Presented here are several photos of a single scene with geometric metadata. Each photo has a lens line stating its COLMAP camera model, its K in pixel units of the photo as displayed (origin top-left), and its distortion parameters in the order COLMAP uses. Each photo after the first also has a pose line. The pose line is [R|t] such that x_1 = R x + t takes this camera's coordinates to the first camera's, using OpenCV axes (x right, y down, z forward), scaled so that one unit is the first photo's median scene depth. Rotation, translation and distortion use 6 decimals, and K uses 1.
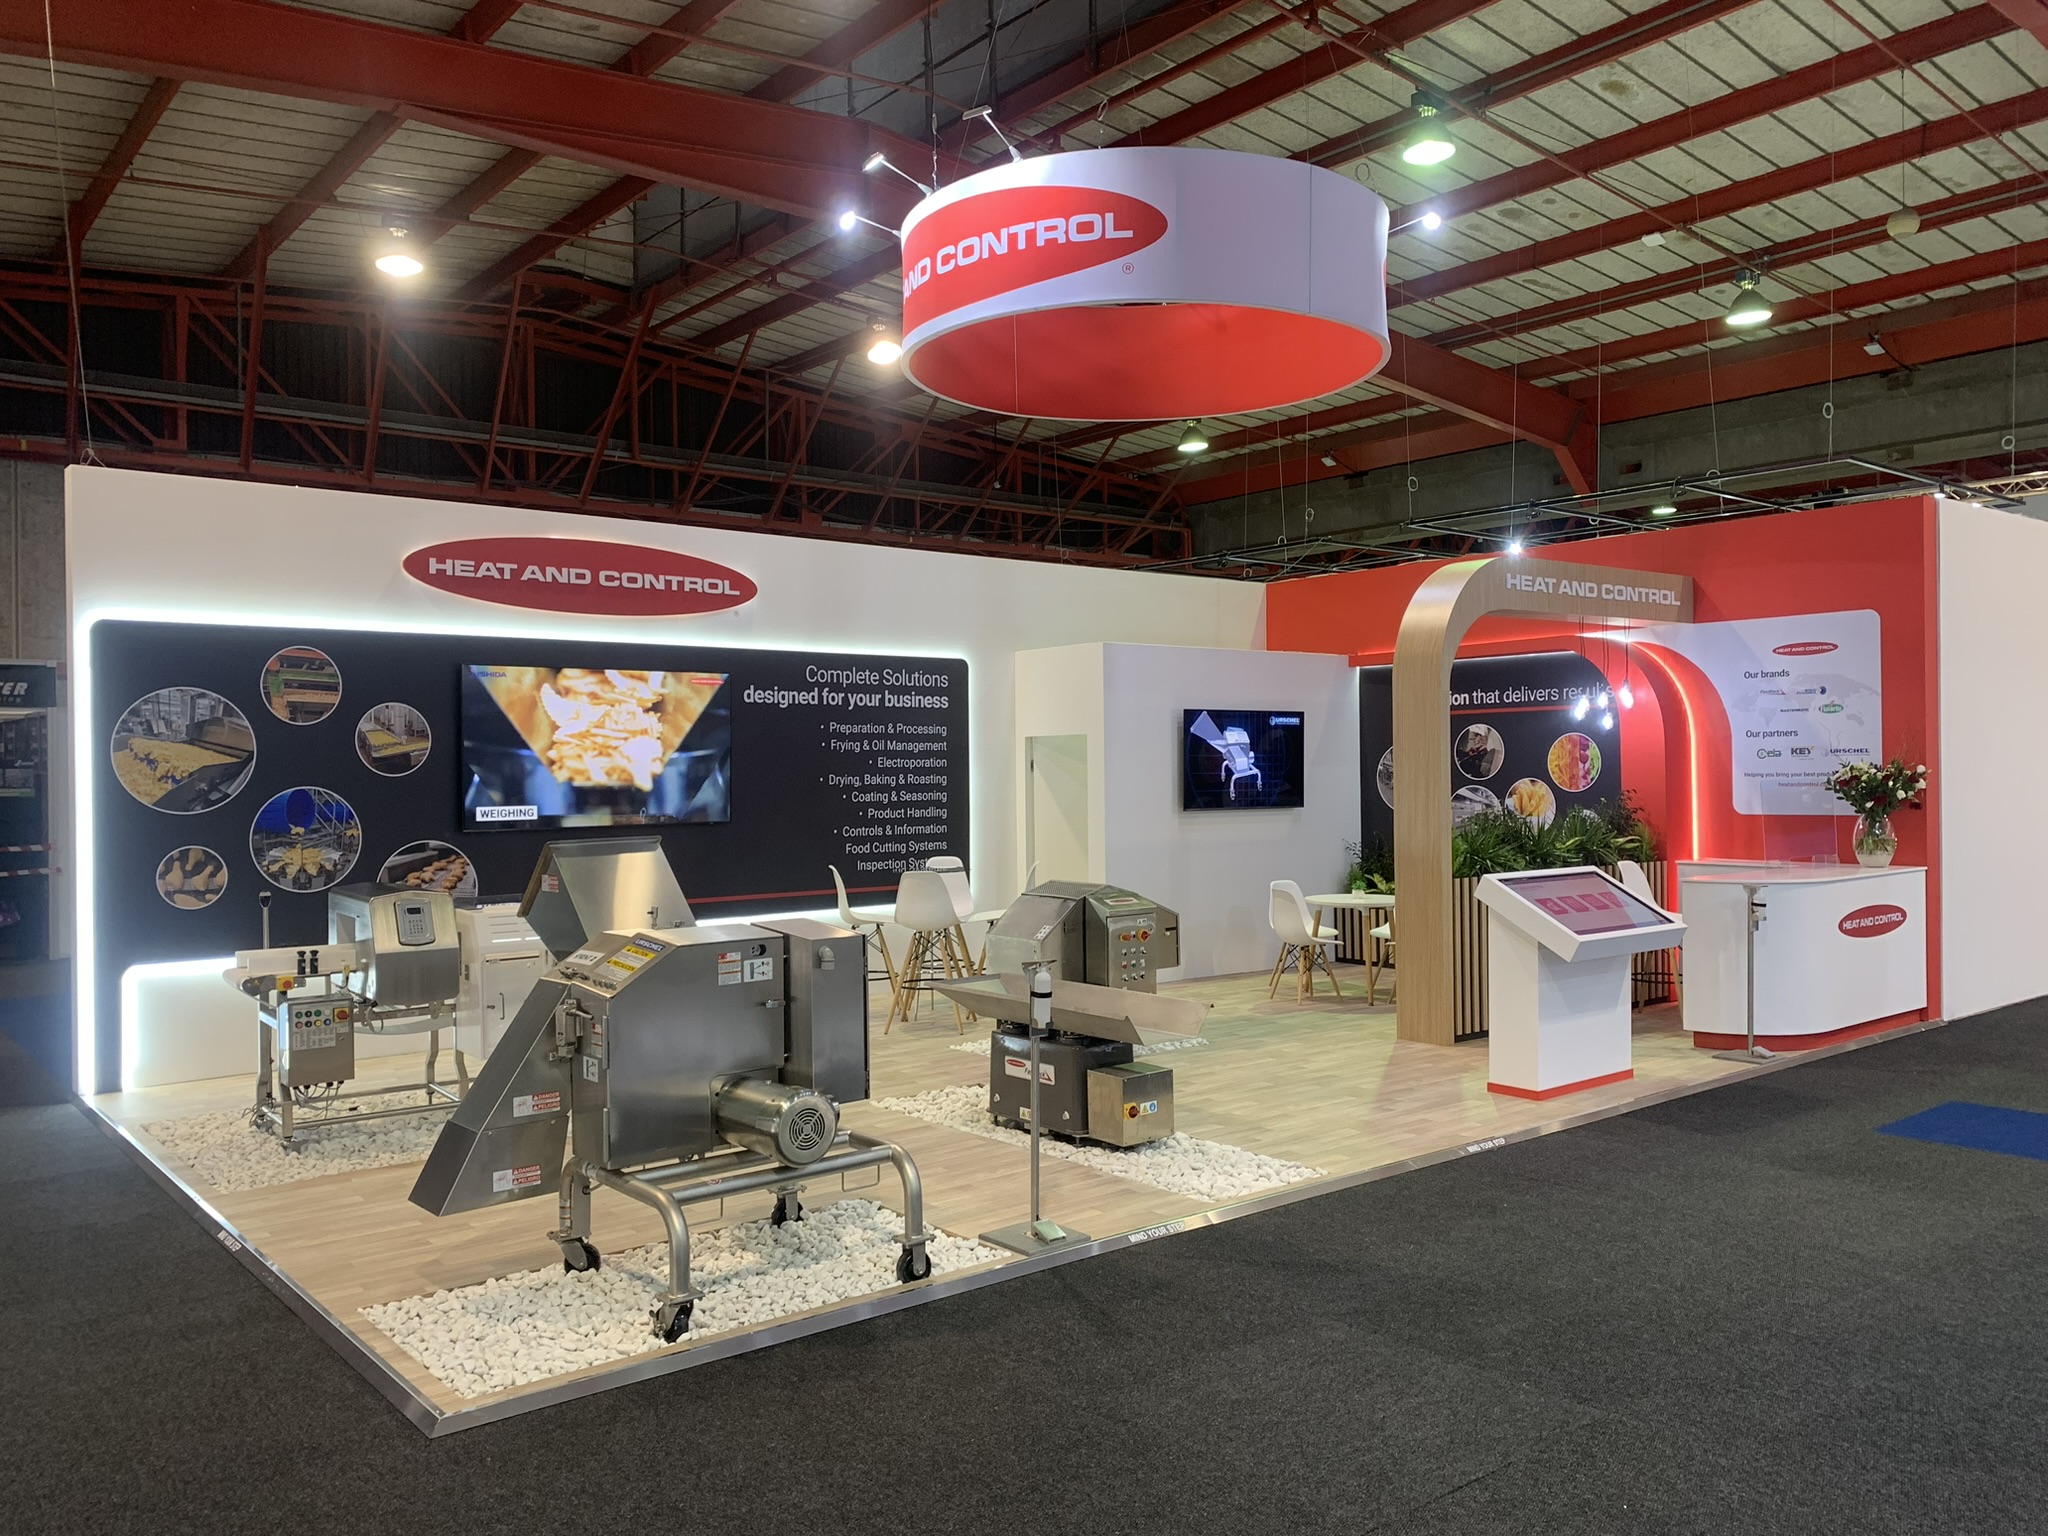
lens RADIAL K [[1527.4, 0, 1021.6], [0, 1527.4, 776.7], [0, 0, 1]] dist [0.055222, -0.059487]
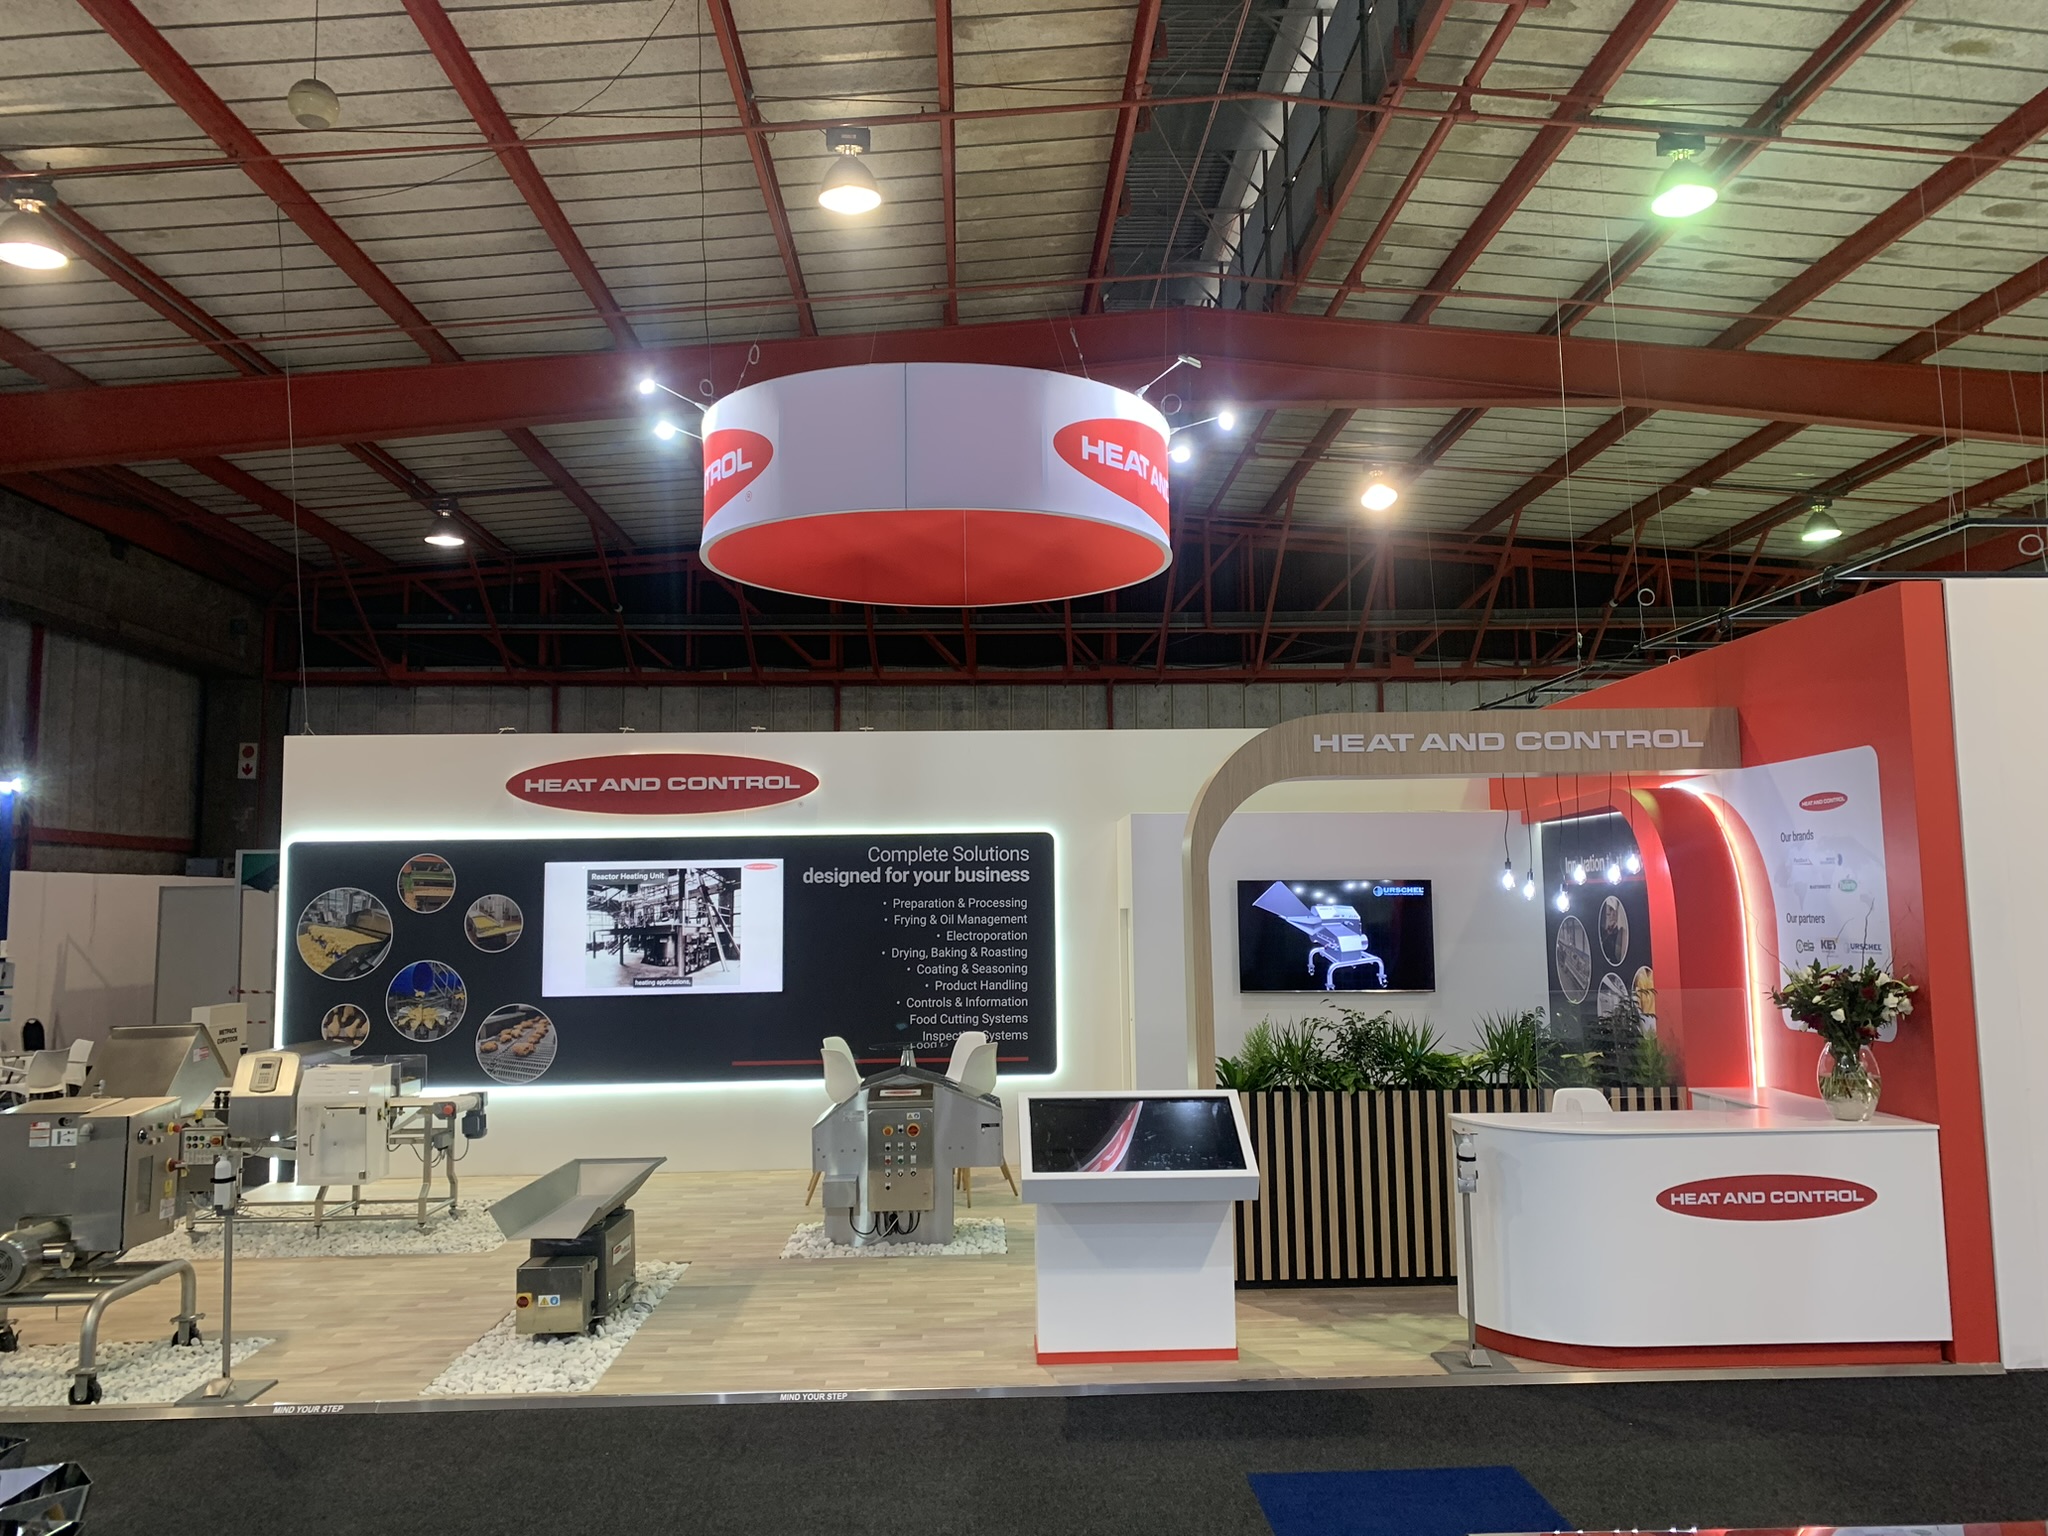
lens RADIAL K [[1527.4, 0, 1039.9], [0, 1527.4, 750.3], [0, 0, 1]] dist [0.055222, -0.059487]
pose [[0.804915, -0.059607, -0.590388, 0.667274], [-0.000119, 0.994926, -0.100613, -0.035512], [0.593390, 0.081055, 0.800824, 0.213880]]
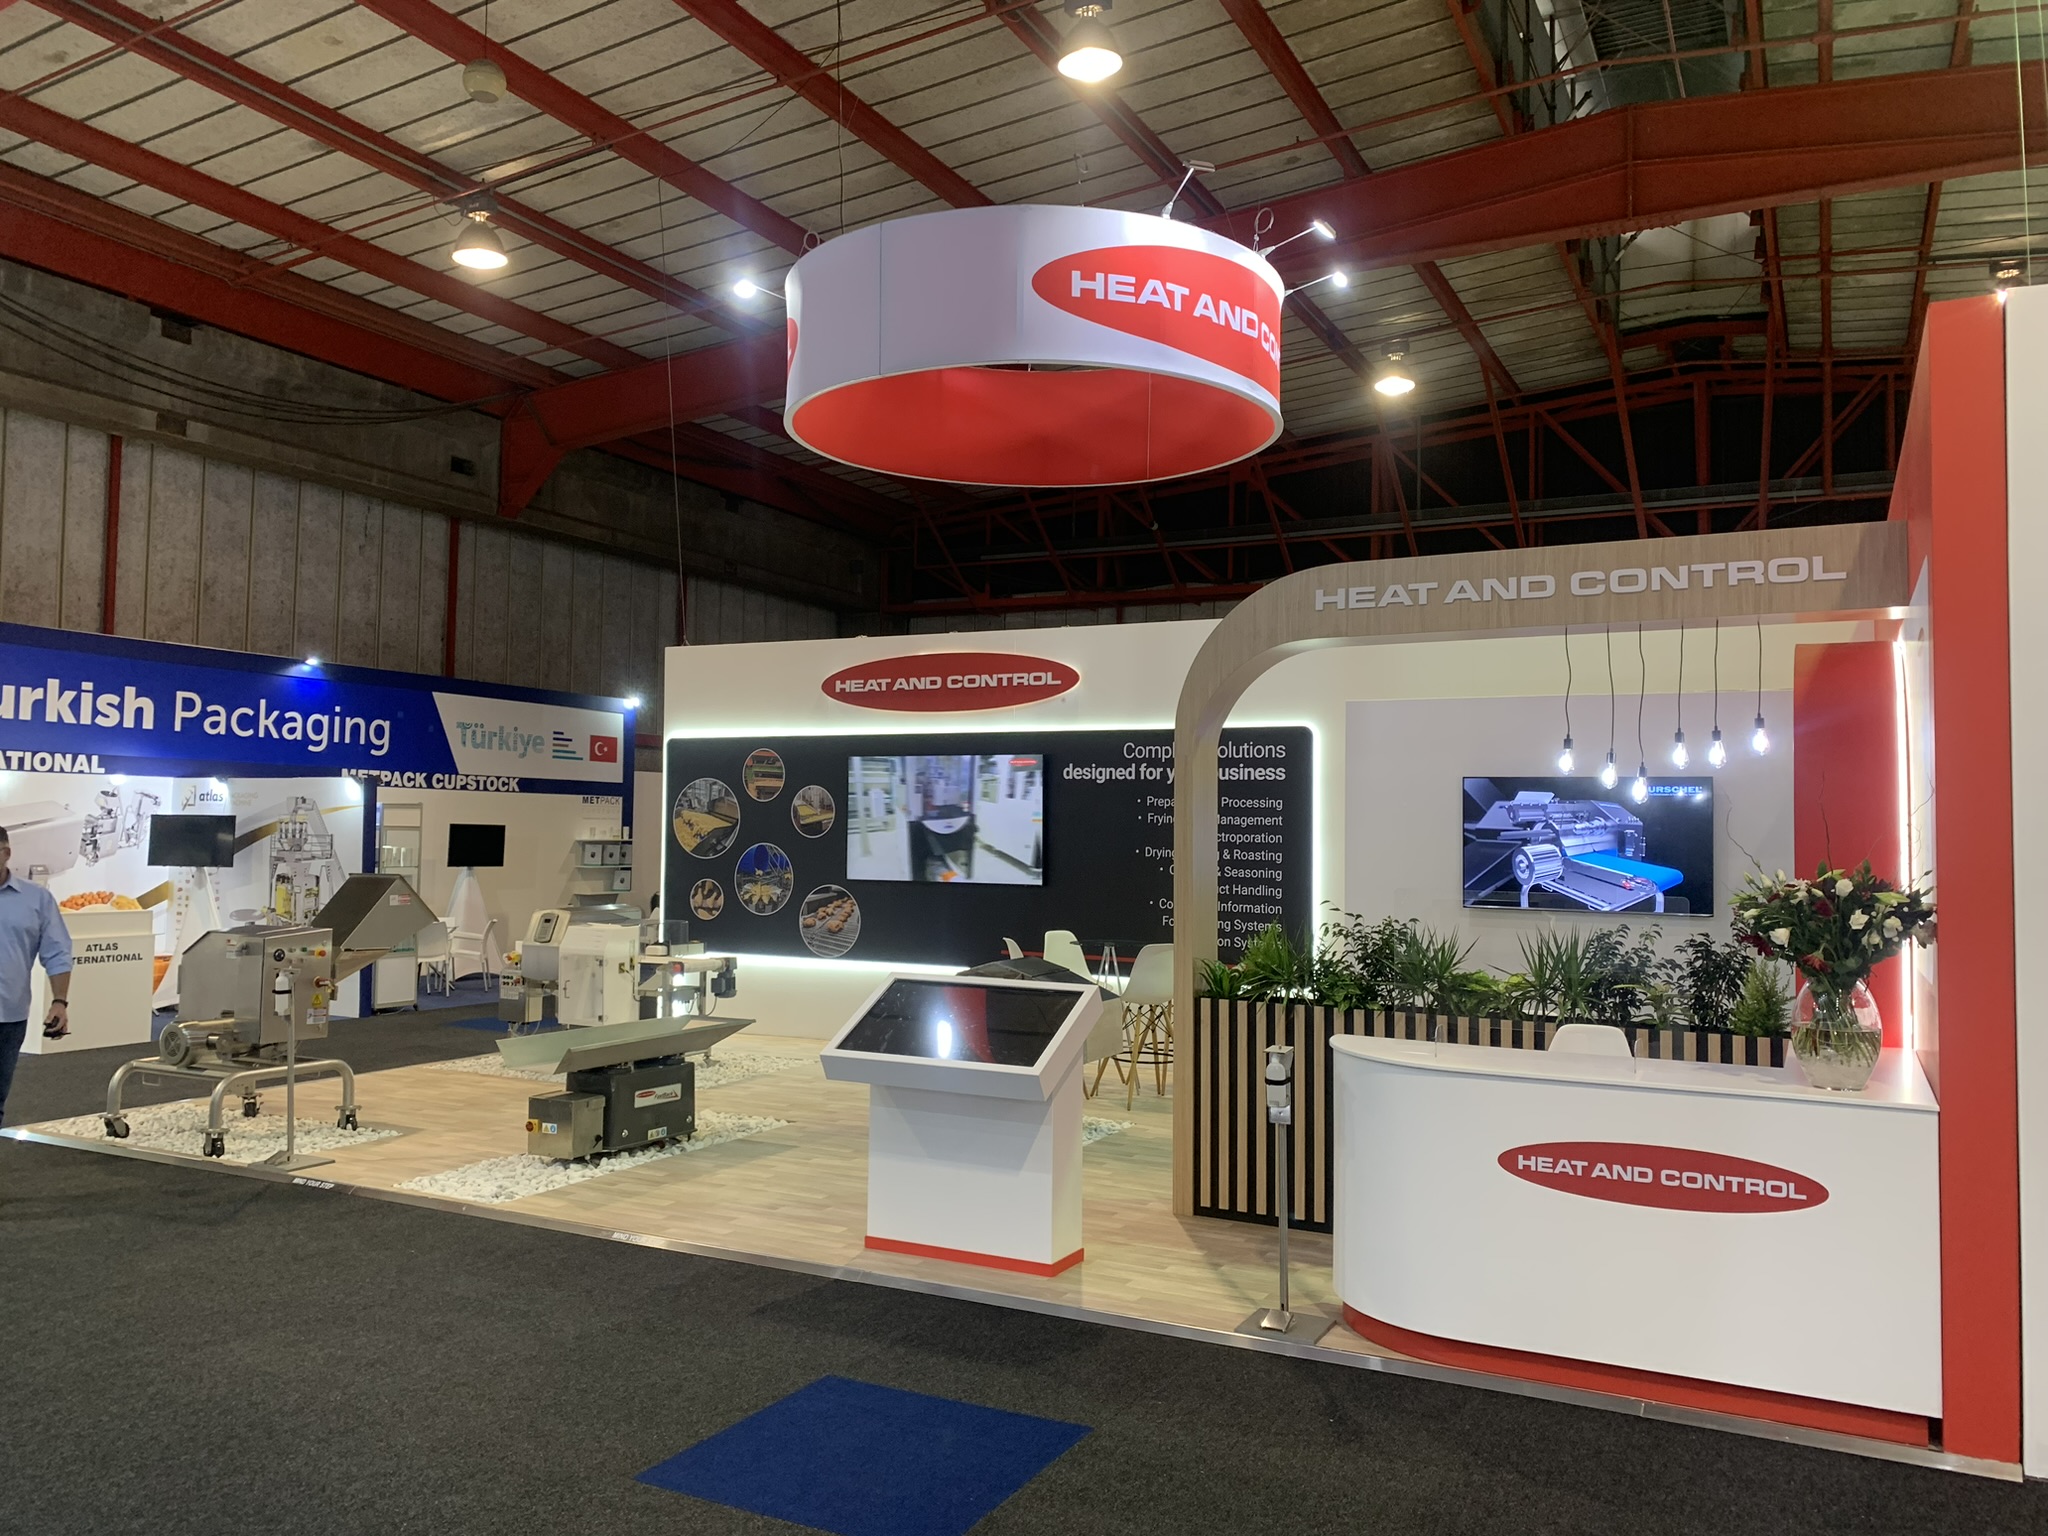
lens RADIAL K [[1527.4, 0, 1037.7], [0, 1527.4, 770.9], [0, 0, 1]] dist [0.055222, -0.059487]
pose [[0.416130, -0.020074, -0.909084, 0.877183], [-0.025495, 0.999106, -0.033732, -0.017973], [0.908948, 0.037214, 0.415246, 0.557715]]
